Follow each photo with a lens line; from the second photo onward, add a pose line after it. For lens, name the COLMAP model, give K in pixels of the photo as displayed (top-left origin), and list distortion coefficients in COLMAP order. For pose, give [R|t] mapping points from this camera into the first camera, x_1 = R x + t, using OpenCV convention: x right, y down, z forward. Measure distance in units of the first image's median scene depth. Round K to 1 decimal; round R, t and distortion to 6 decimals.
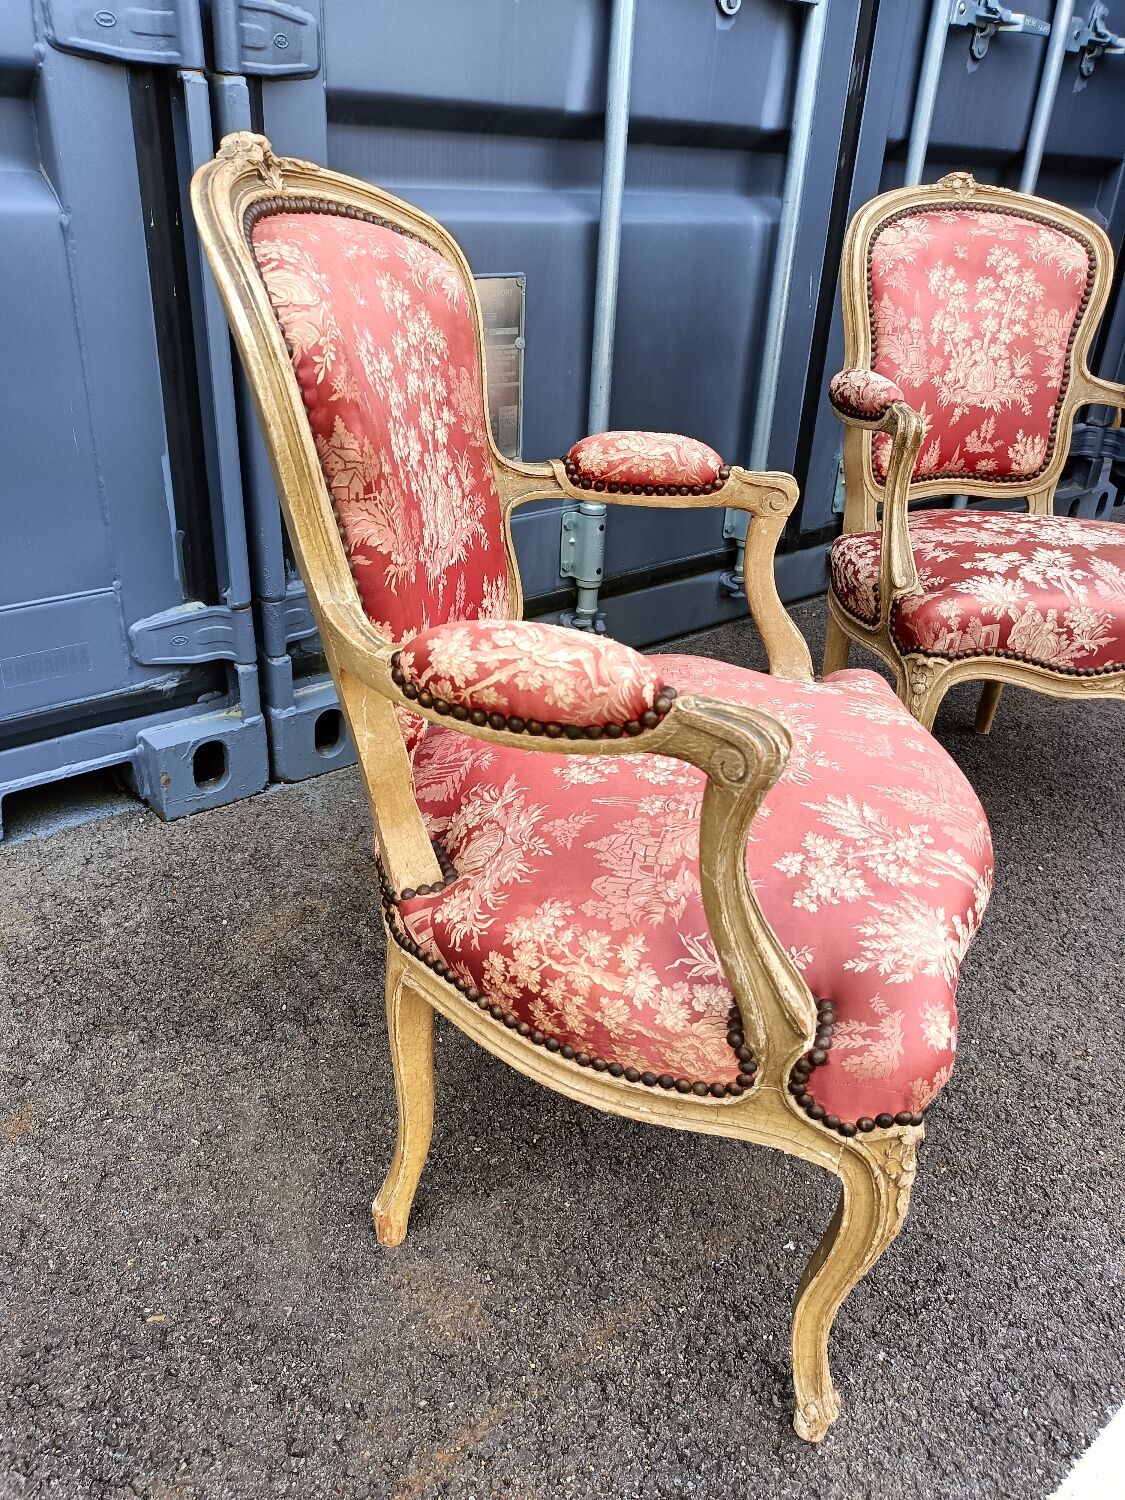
lens RADIAL K [[1124.7, 0, 559.8], [0, 1124.7, 749.7], [0, 0, 1]] dist [0.018143, -0.015014]
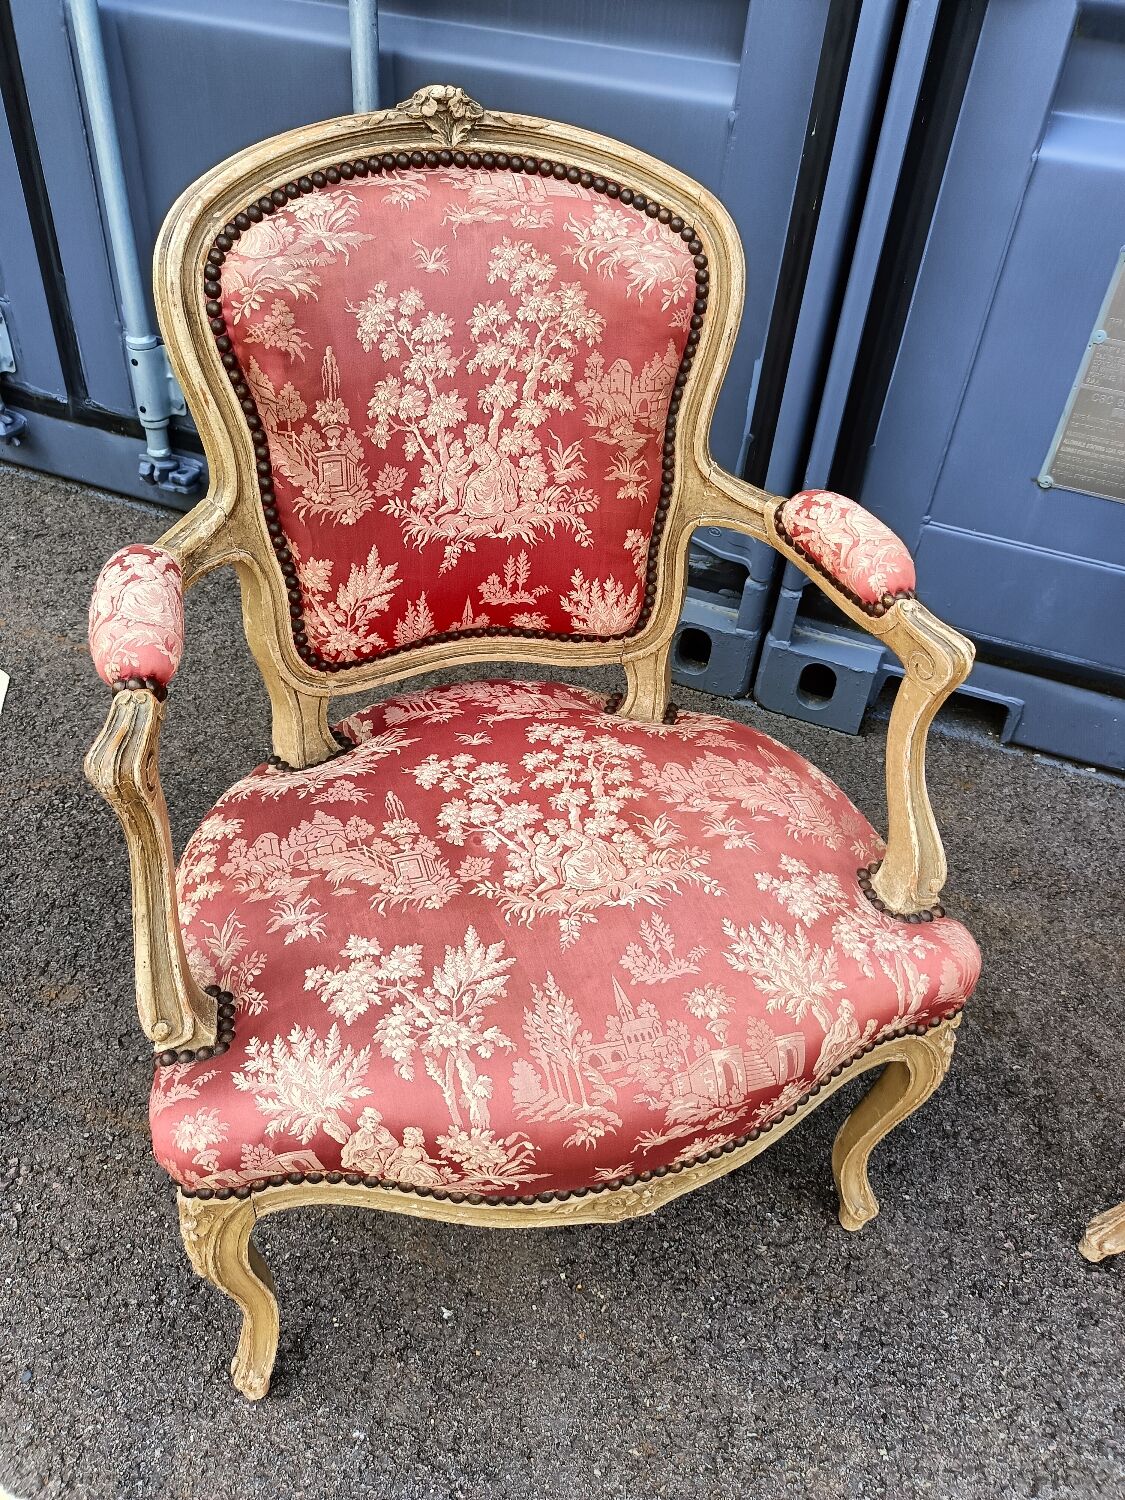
lens RADIAL K [[1124.7, 0, 566.1], [0, 1124.7, 752.8], [0, 0, 1]] dist [0.018143, -0.015014]
pose [[0.462616, 0.549411, -0.695798, 0.546893], [-0.450736, 0.821584, 0.349052, -0.284504], [0.763429, 0.152144, 0.627717, 0.322608]]
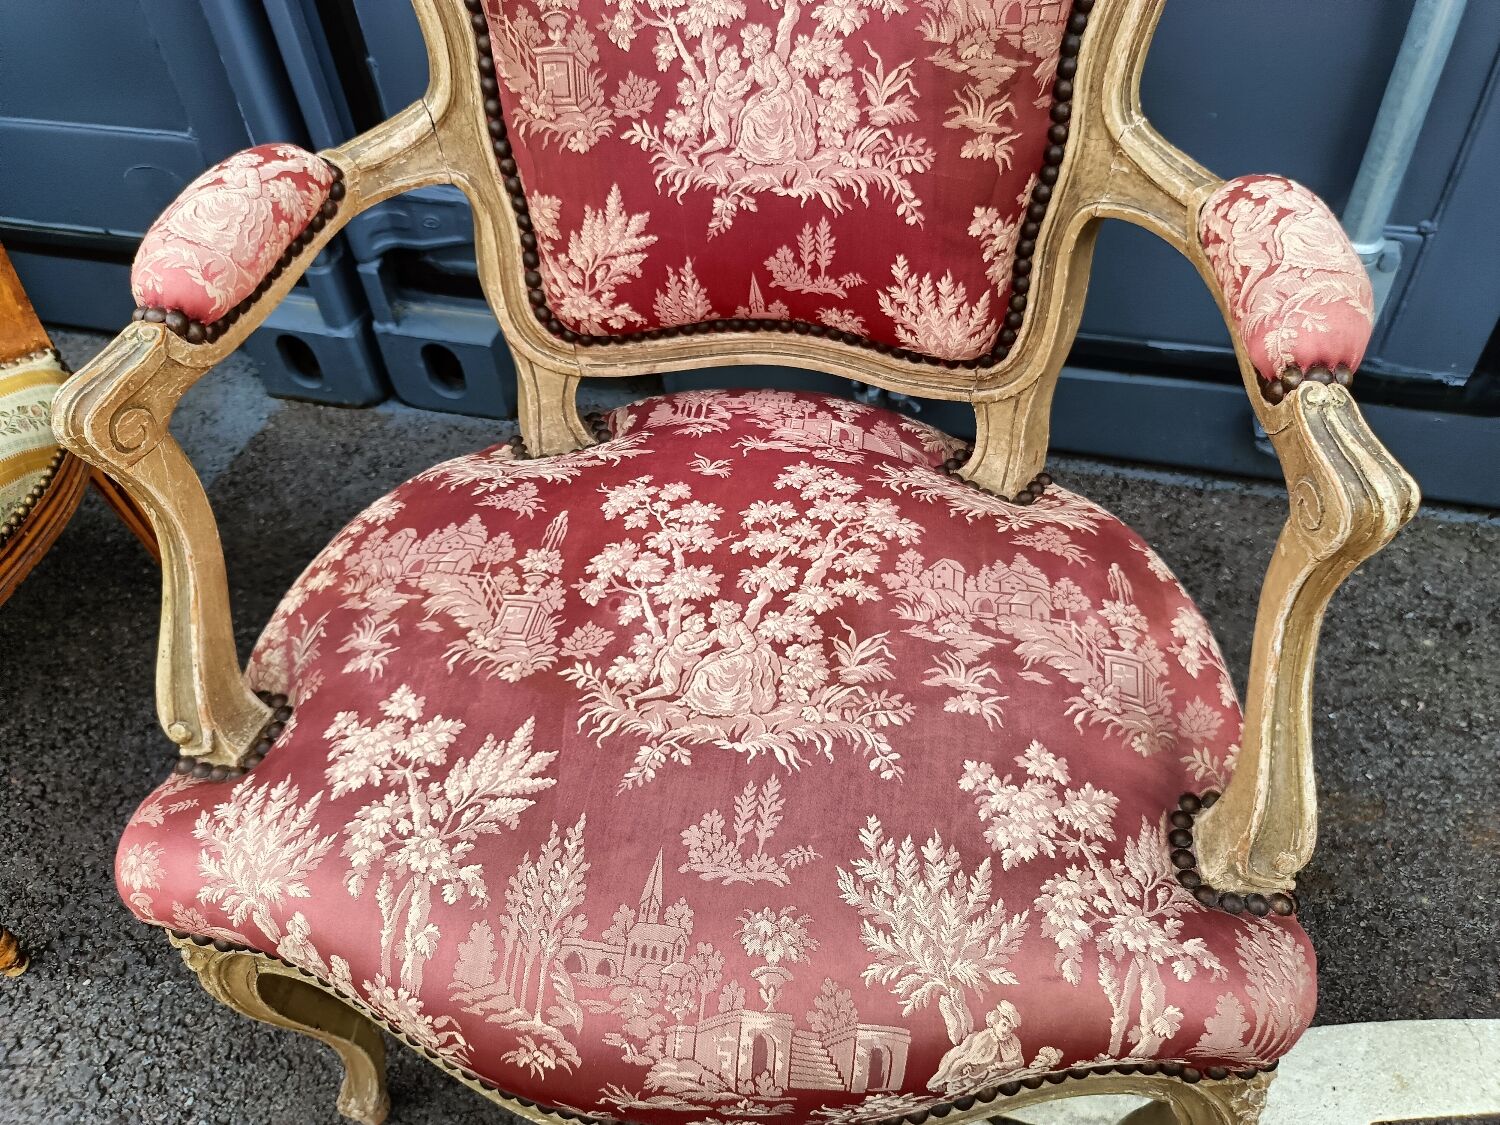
lens RADIAL K [[1168.1, 0, 756.8], [0, 1168.1, 558.7], [0, 0, 1]] dist [-0.009574, 0.014033]
pose [[0.020867, 0.677460, -0.735263, 0.449486], [-0.420186, 0.673263, 0.608409, -0.334239], [0.907198, 0.296252, 0.298708, 0.606832]]
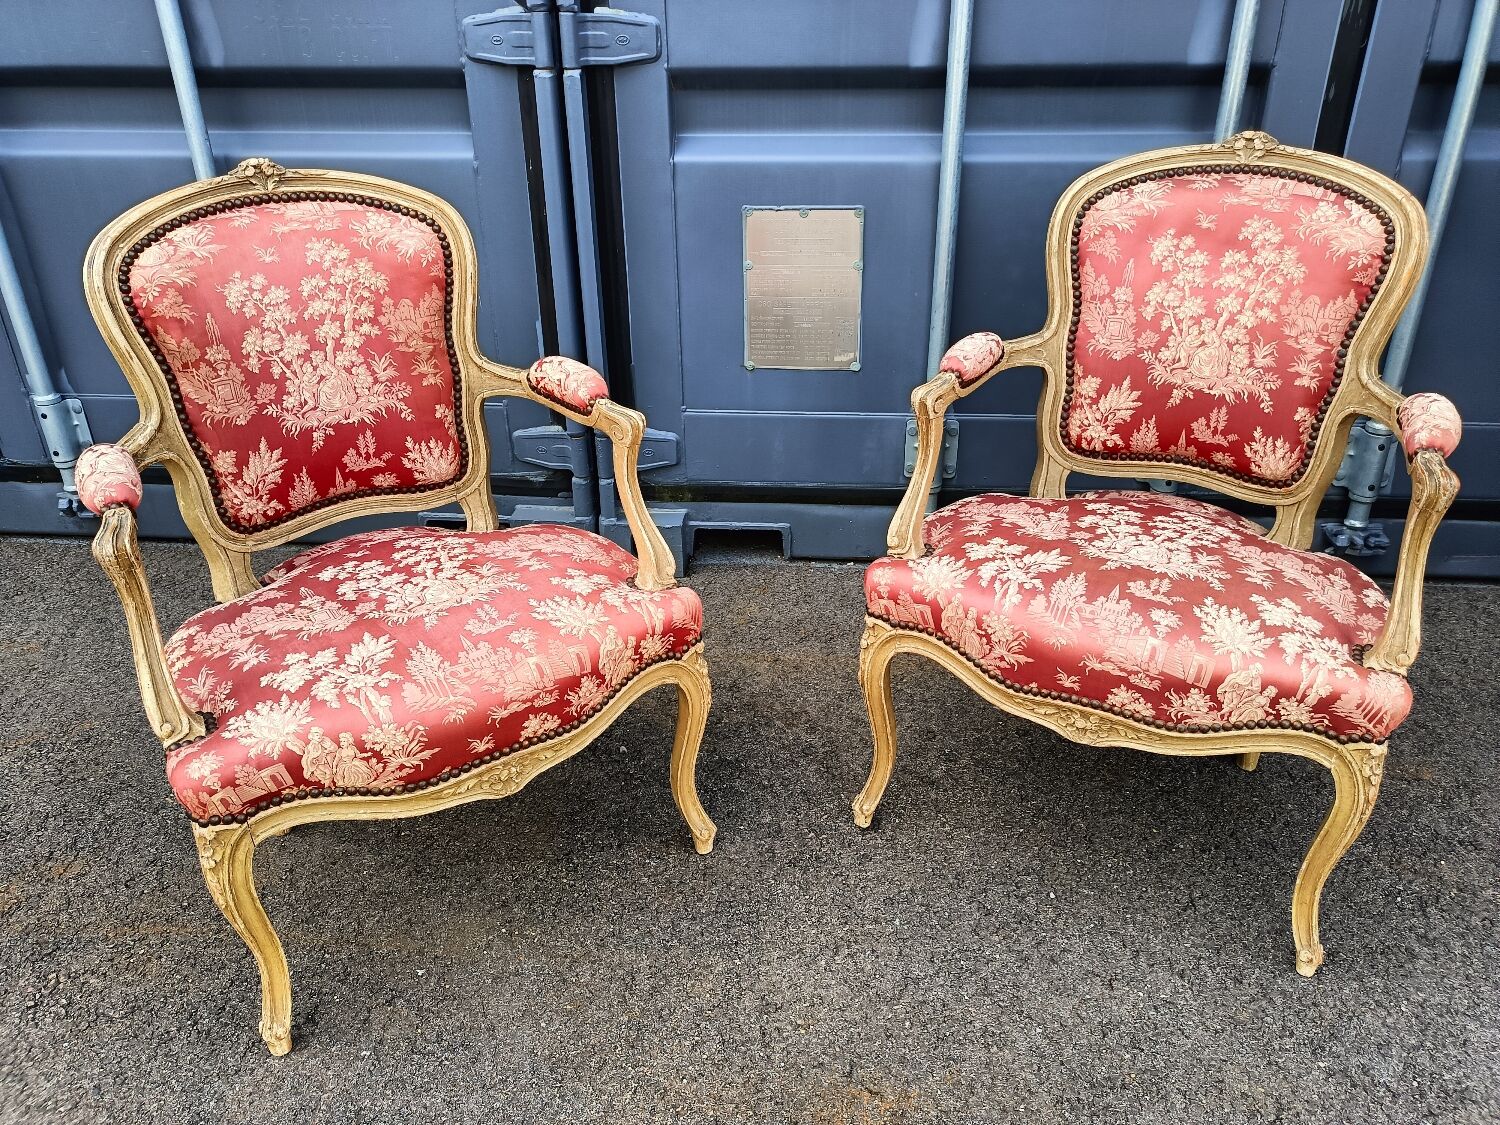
lens RADIAL K [[1124.7, 0, 756.4], [0, 1124.7, 574.0], [0, 0, 1]] dist [0.018143, -0.015014]
pose [[0.699322, 0.285706, -0.655226, 1.004289], [-0.290350, 0.951158, 0.104854, -0.214910], [0.653181, 0.116918, 0.748121, 0.170850]]
